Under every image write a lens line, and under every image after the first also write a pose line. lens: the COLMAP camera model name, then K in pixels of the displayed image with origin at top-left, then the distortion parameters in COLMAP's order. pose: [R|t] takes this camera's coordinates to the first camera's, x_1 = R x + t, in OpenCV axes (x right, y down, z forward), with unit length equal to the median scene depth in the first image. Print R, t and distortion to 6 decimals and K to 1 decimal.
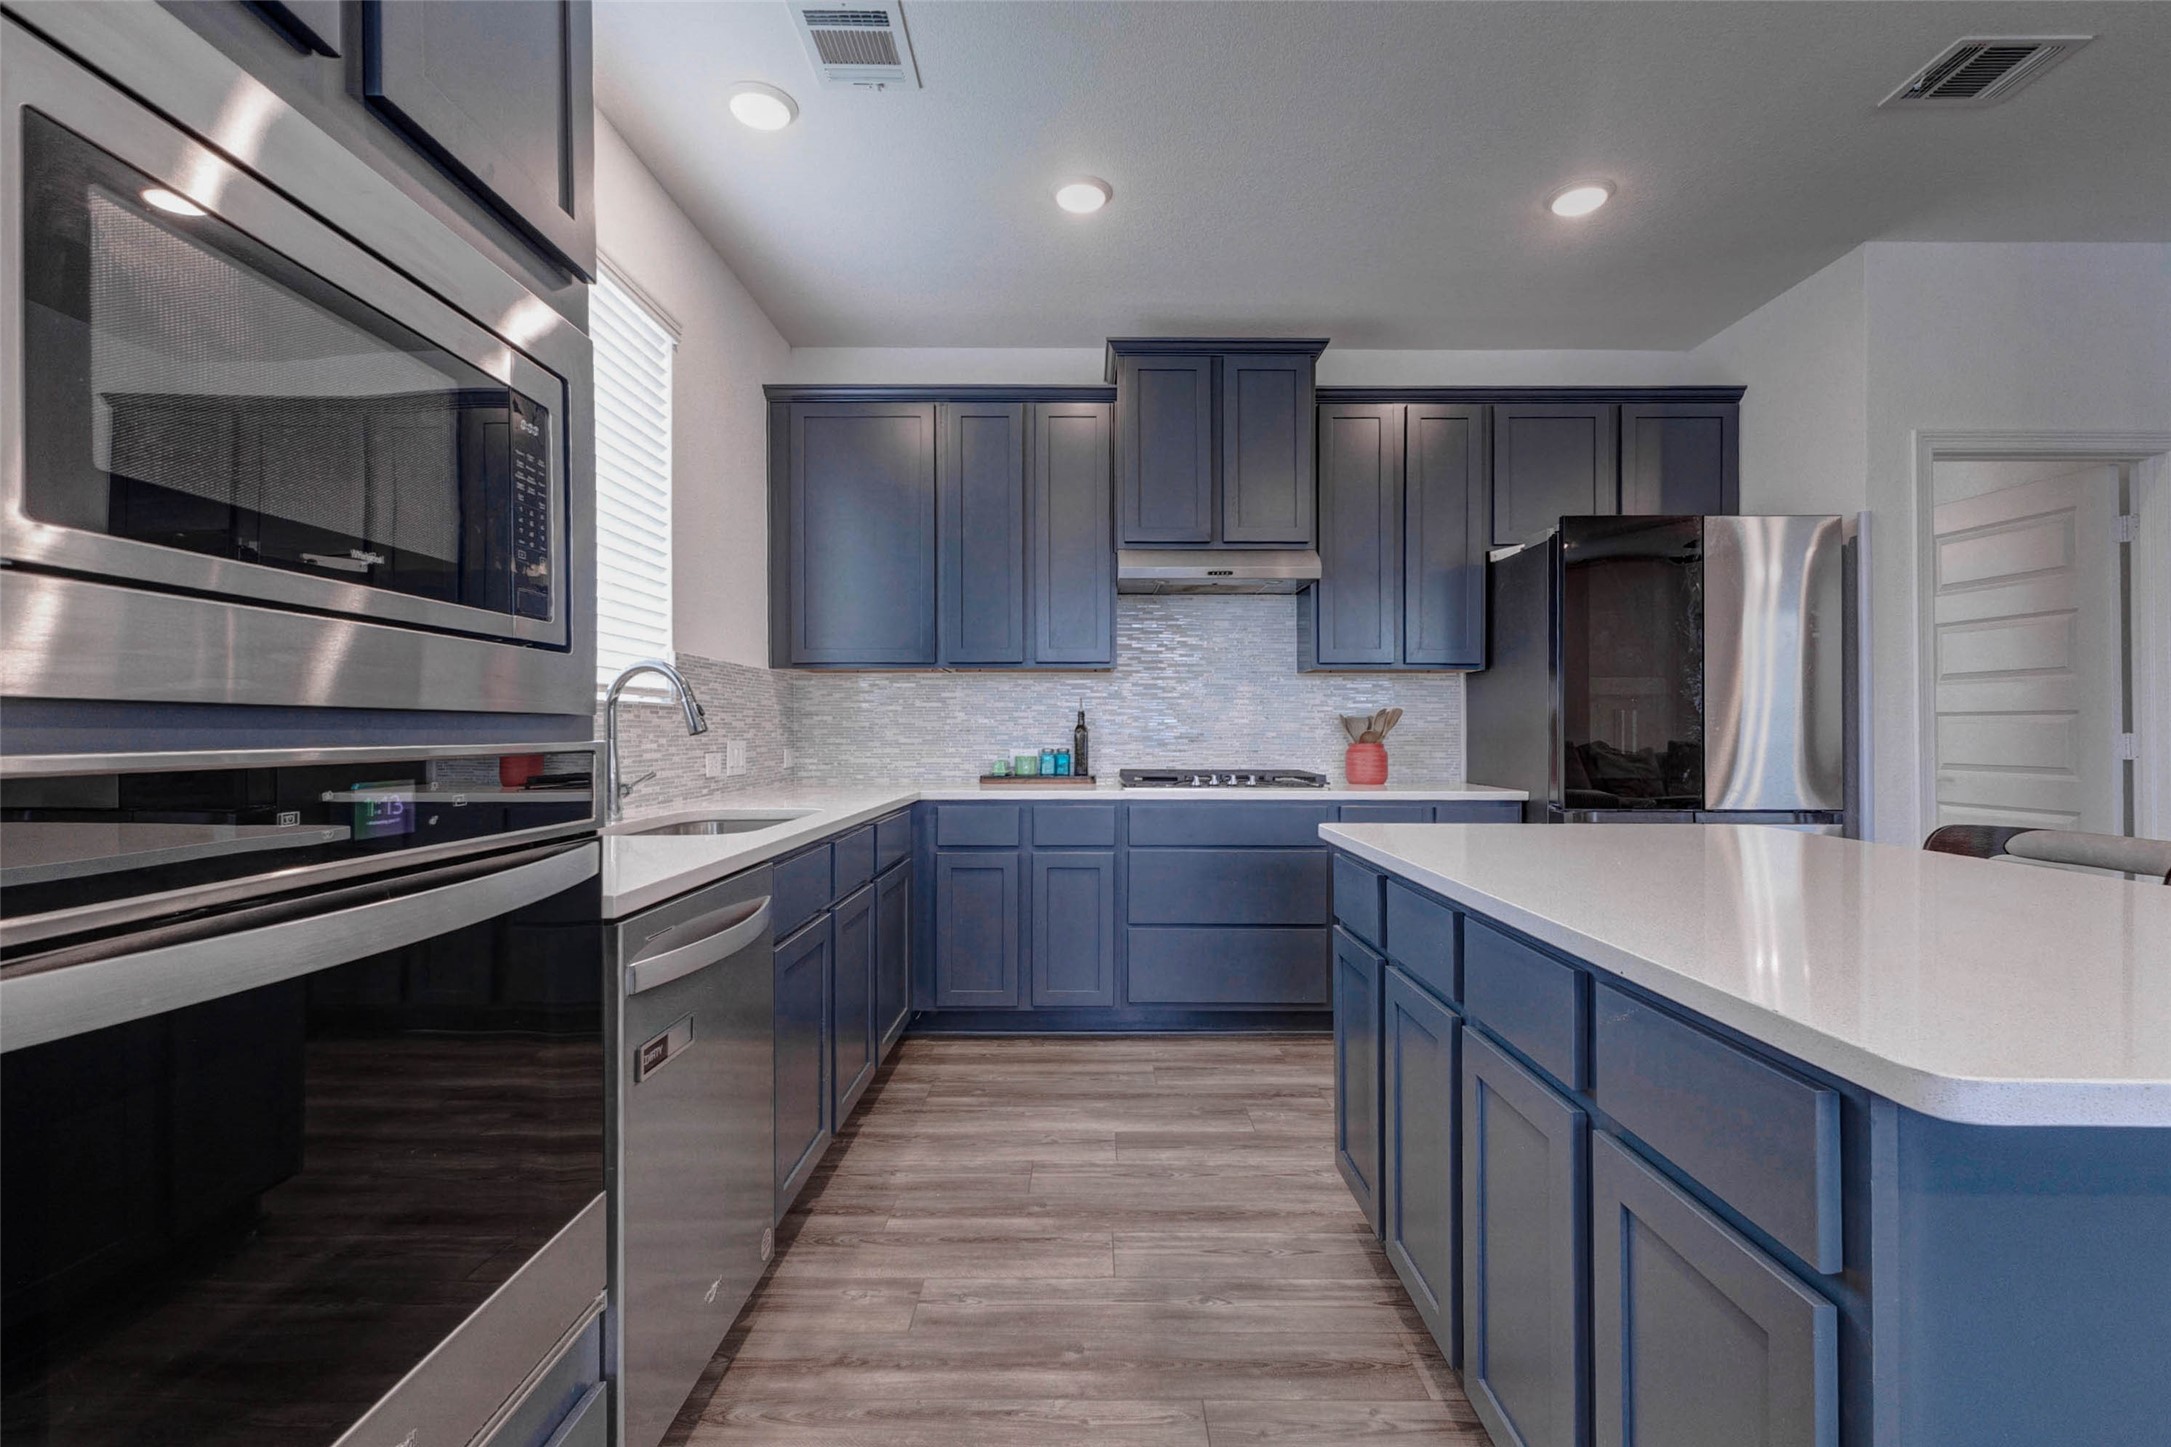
lens RADIAL K [[957.3, 0, 1101.5], [0, 957.3, 719.3], [0, 0, 1]] dist [0.012064, 0.000701]
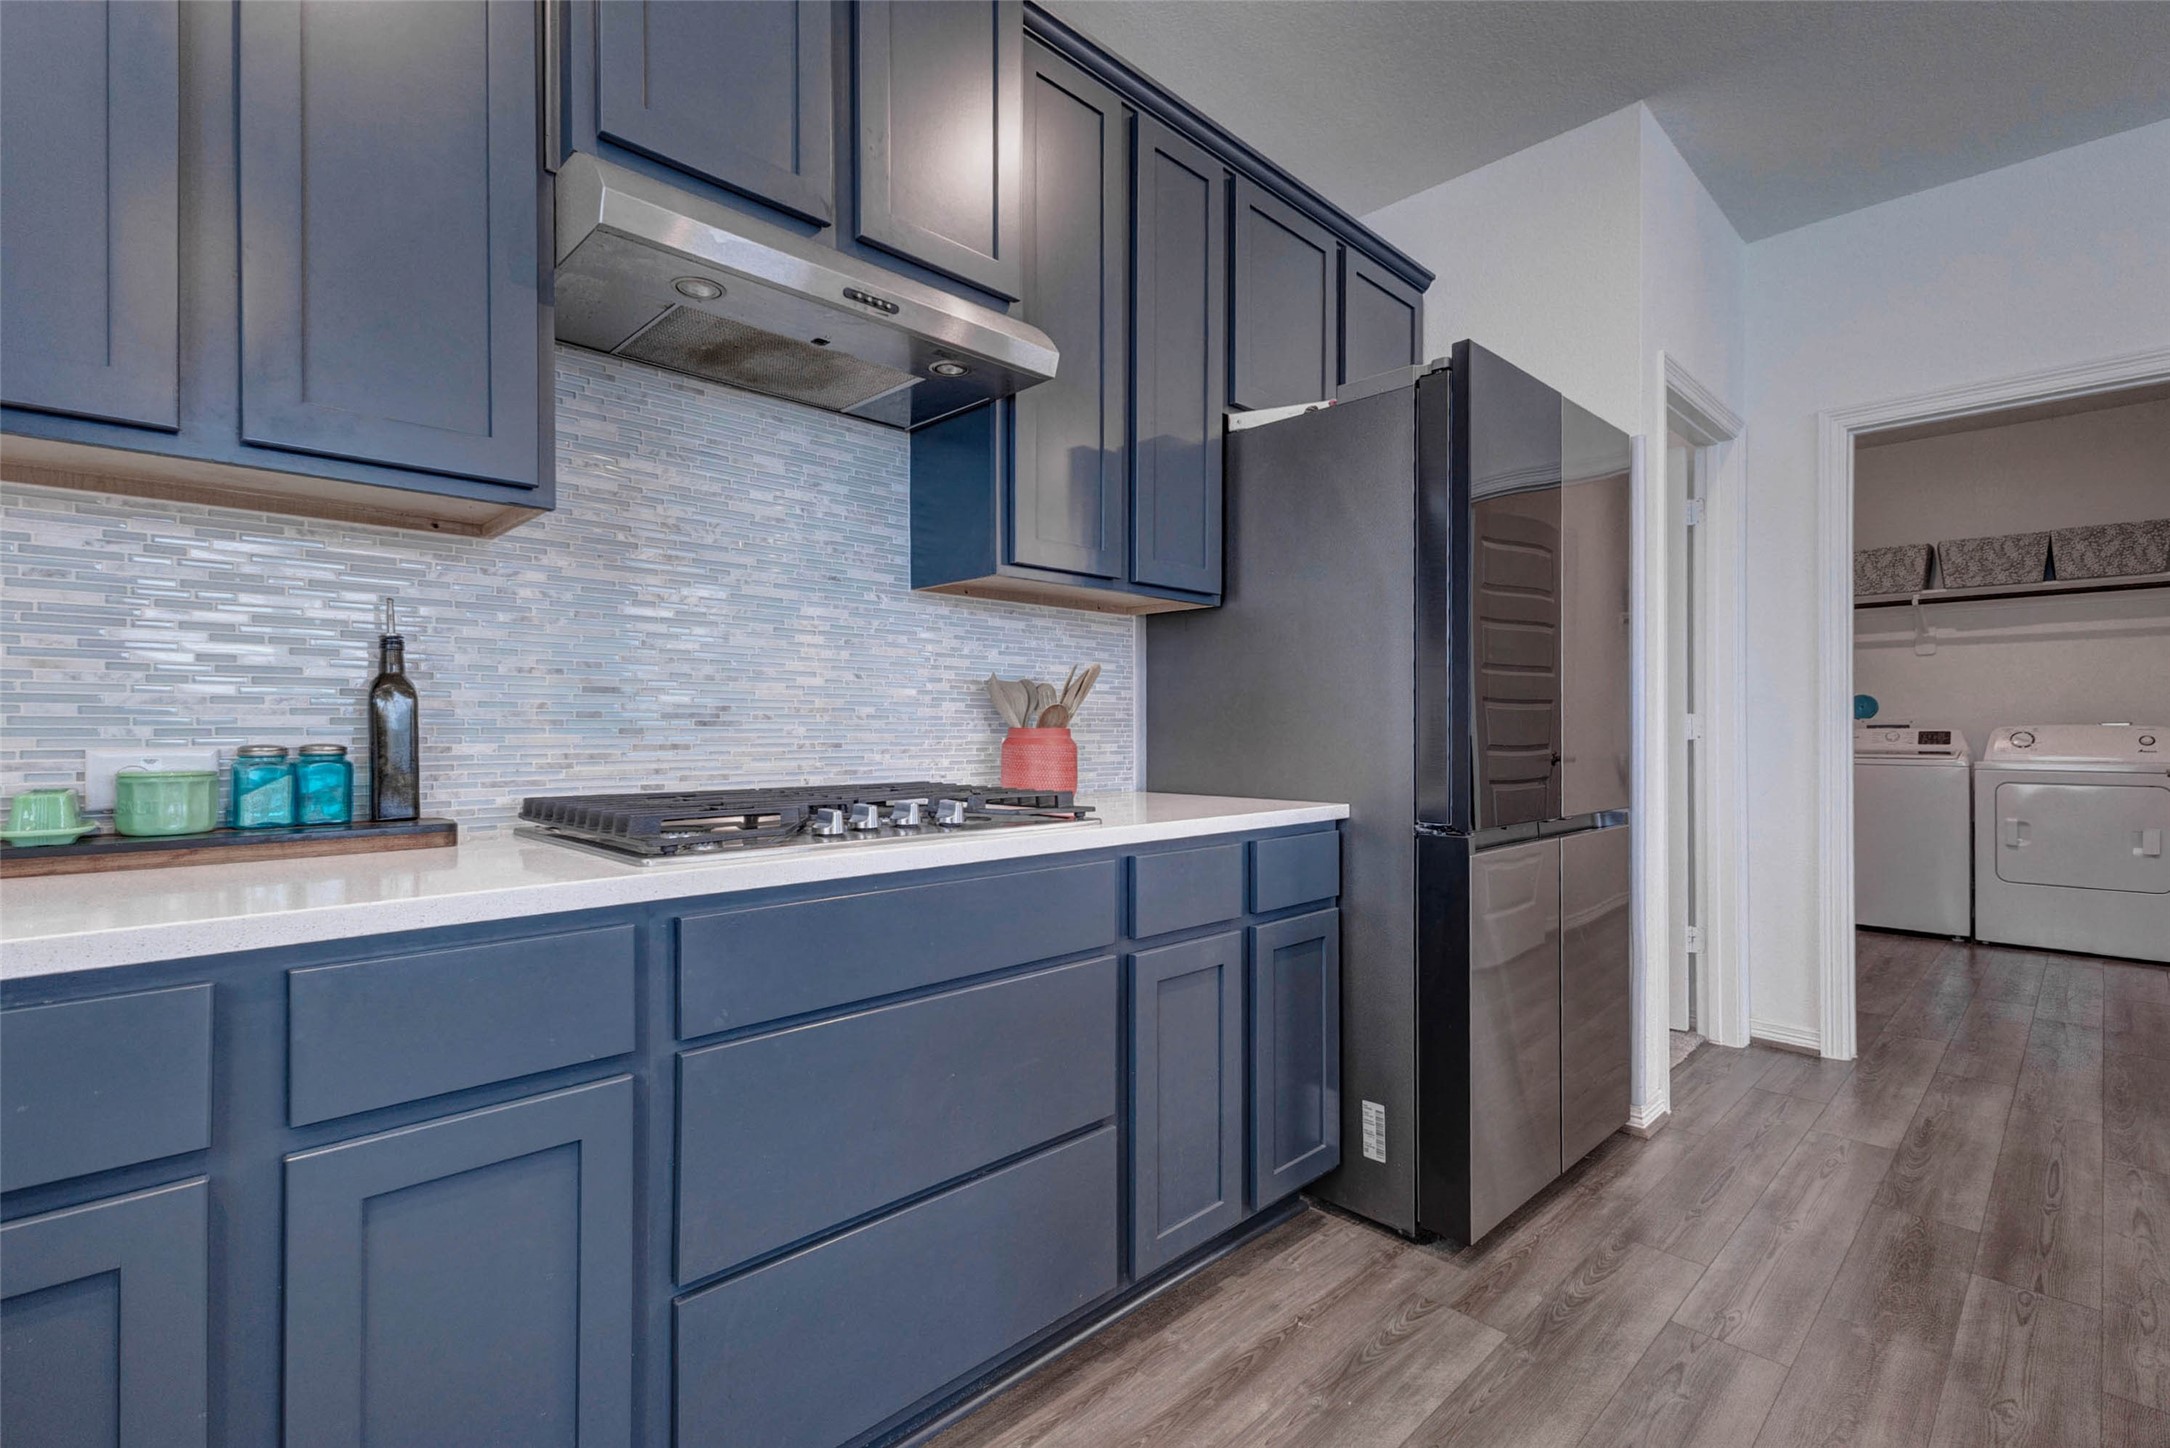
lens RADIAL K [[955.1, 0, 1074.5], [0, 955.1, 726.3], [0, 0, 1]] dist [0.002330, -0.001712]
pose [[0.719161, 0.000674, 0.694843, -0.089425], [-0.008074, 0.999940, 0.007387, 0.020884], [-0.694796, -0.010922, 0.719123, 0.627870]]
